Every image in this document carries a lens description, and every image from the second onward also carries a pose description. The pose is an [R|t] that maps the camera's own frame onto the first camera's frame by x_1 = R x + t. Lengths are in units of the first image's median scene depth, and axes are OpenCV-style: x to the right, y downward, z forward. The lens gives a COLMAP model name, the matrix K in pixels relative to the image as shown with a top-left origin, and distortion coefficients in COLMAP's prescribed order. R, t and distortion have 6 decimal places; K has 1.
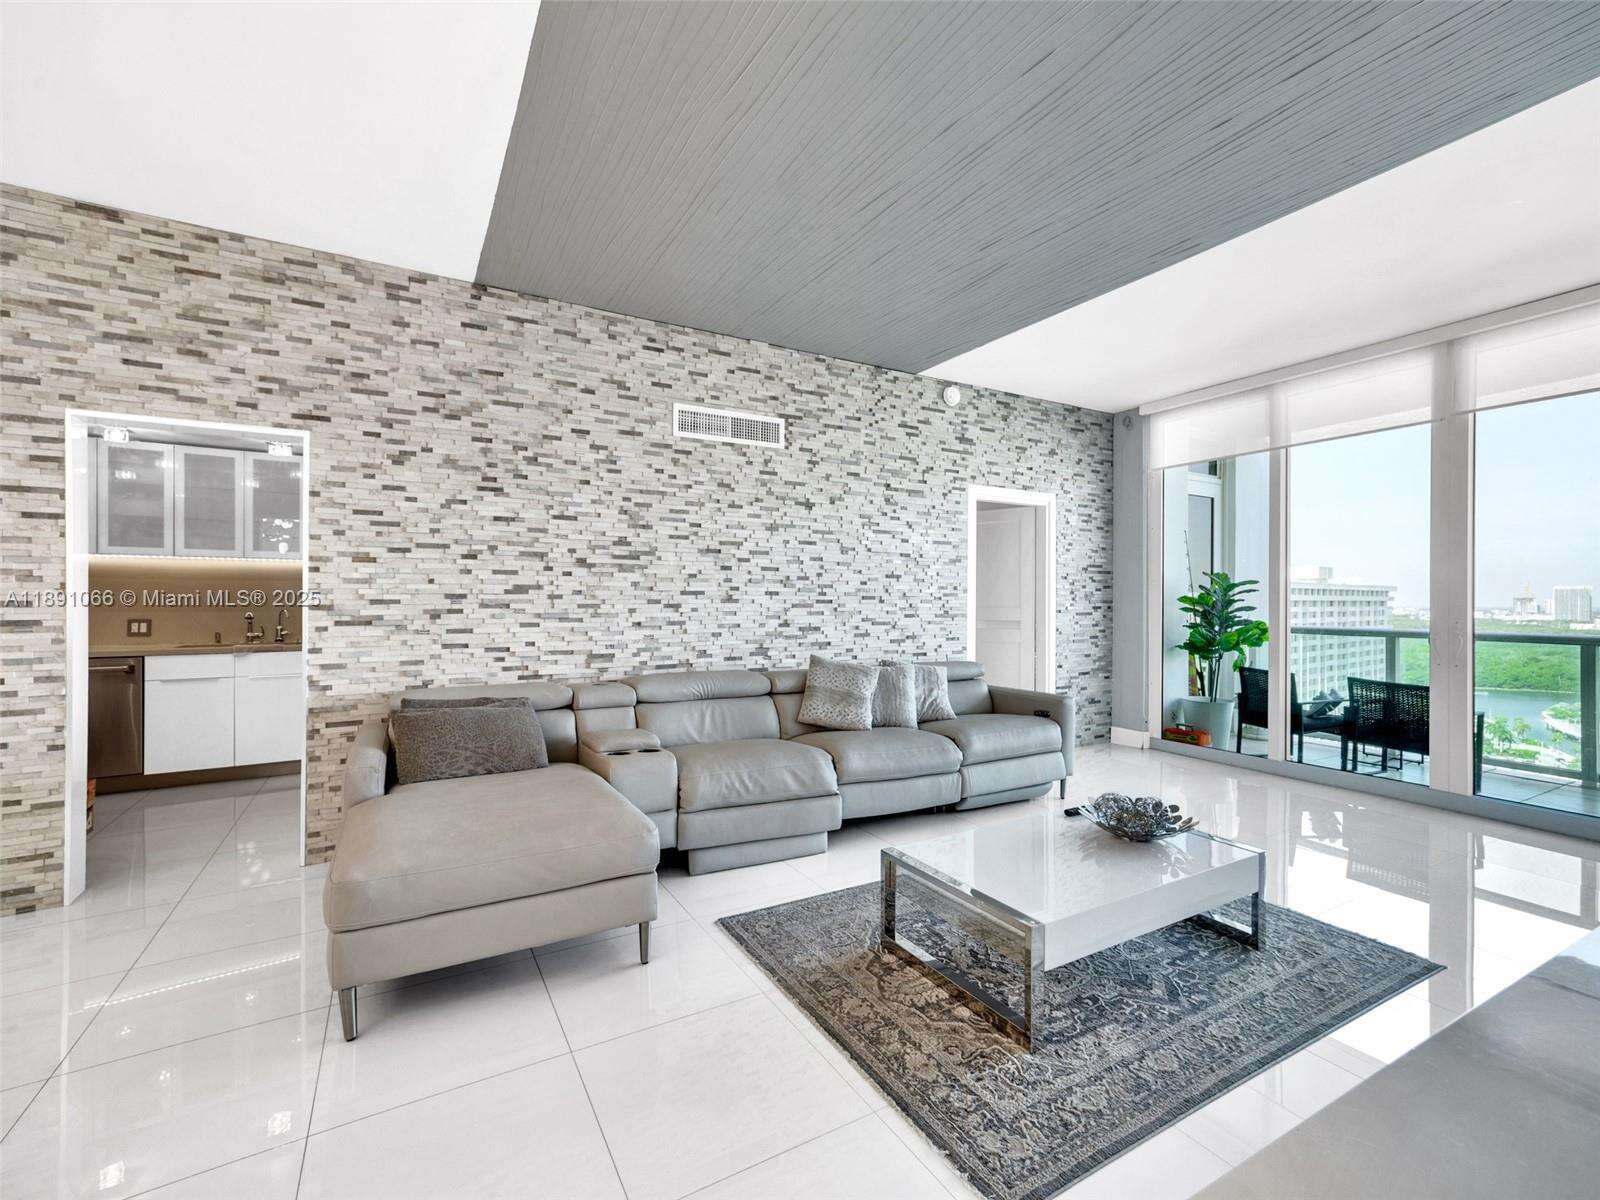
lens RADIAL K [[731.7, 0, 799.8], [0, 731.7, 599.3], [0, 0, 1]] dist [-0.020511, 0.013964]
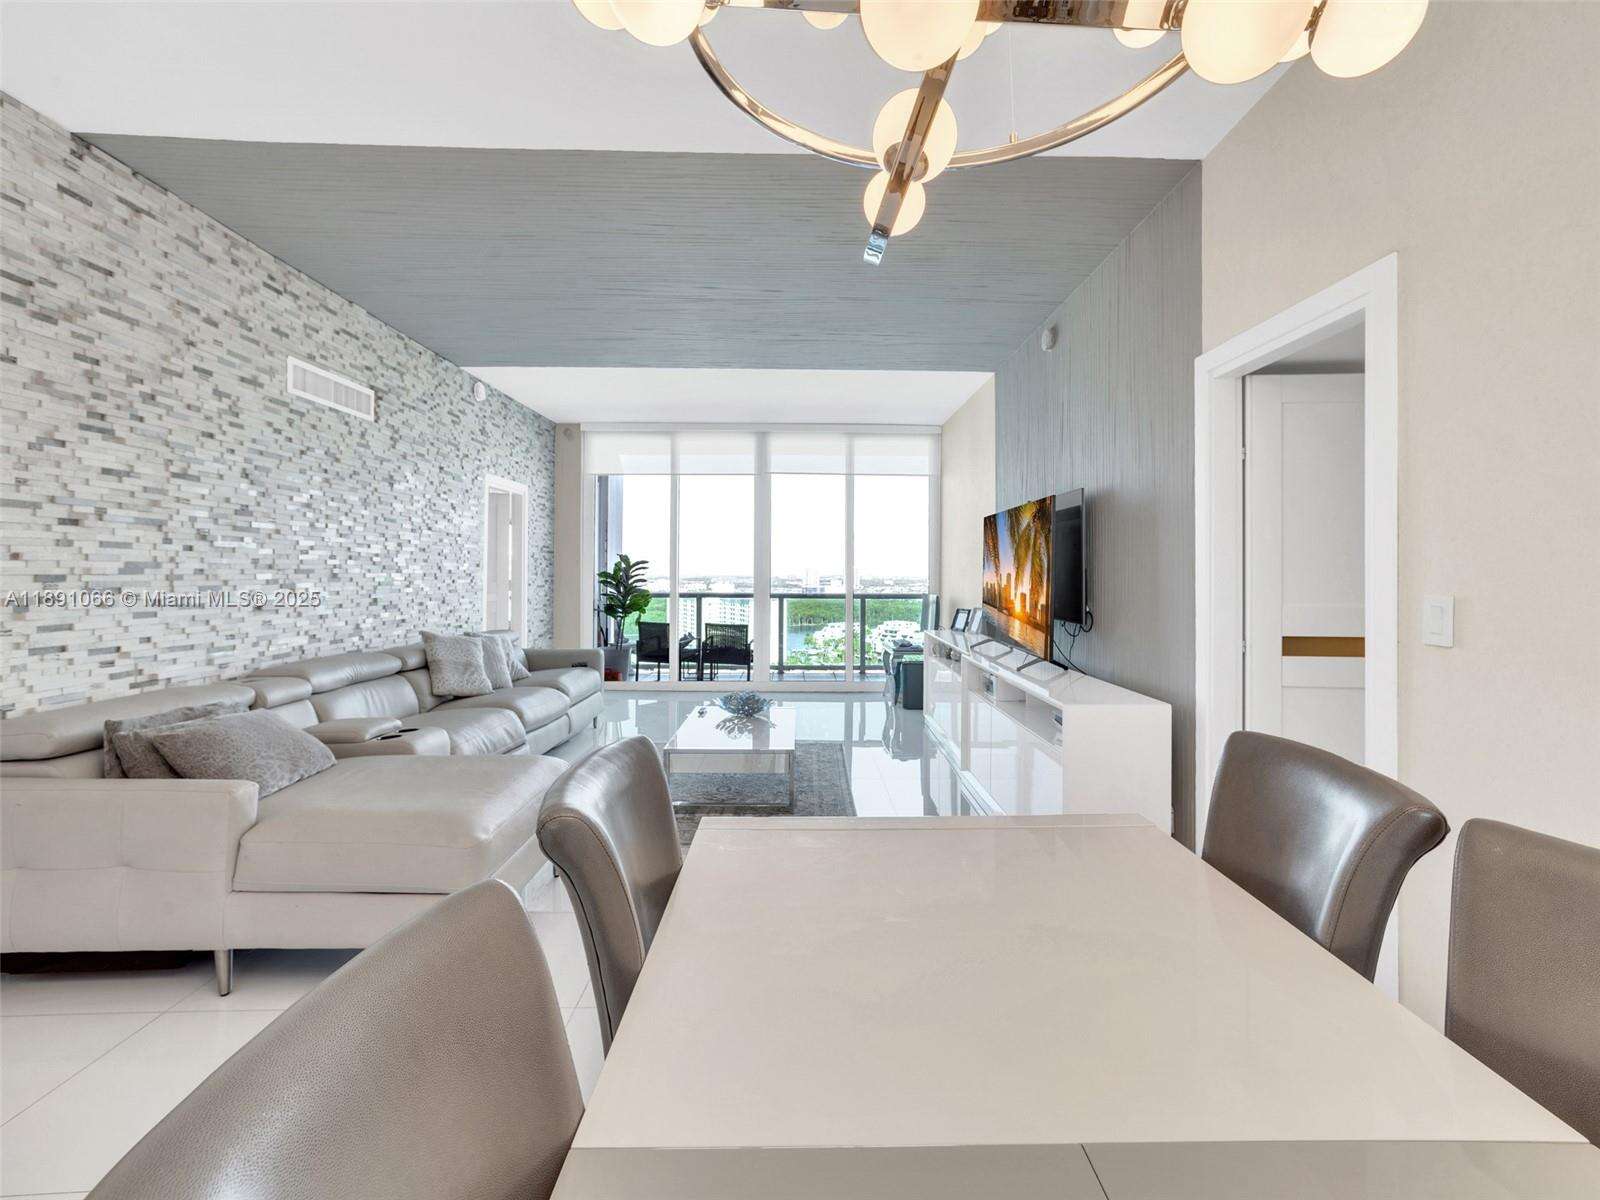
lens RADIAL K [[731.7, 0, 836.6], [0, 731.7, 569.1], [0, 0, 1]] dist [-0.020511, 0.013964]
pose [[0.452242, 0.002602, 0.891891, -0.658124], [-0.004830, 0.999988, -0.000468, -0.014252], [-0.891882, -0.004096, 0.452249, 0.016616]]
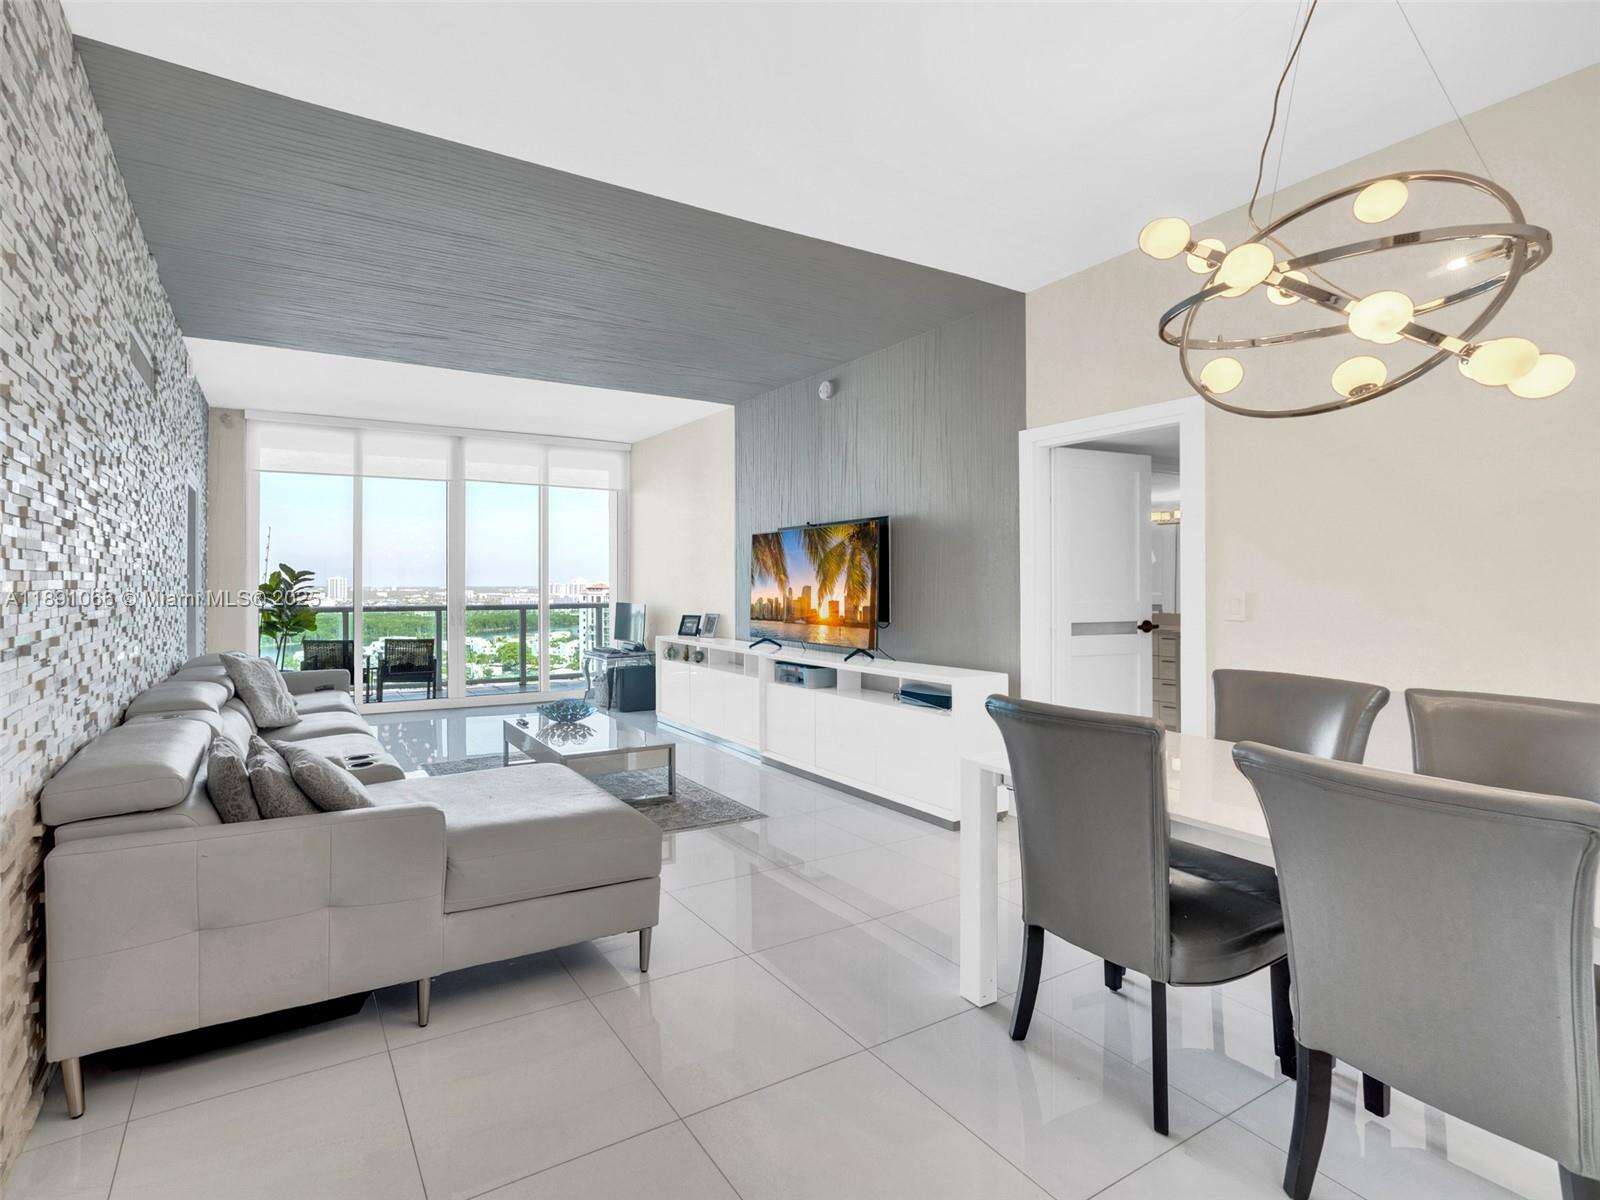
lens RADIAL K [[731.7, 0, 691.0], [0, 731.7, 589.4], [0, 0, 1]] dist [-0.020511, 0.013964]
pose [[-0.001990, -0.011743, 0.999929, -0.859531], [-0.000987, 0.999931, 0.011741, -0.013117], [-0.999998, -0.000964, -0.002002, 0.454935]]
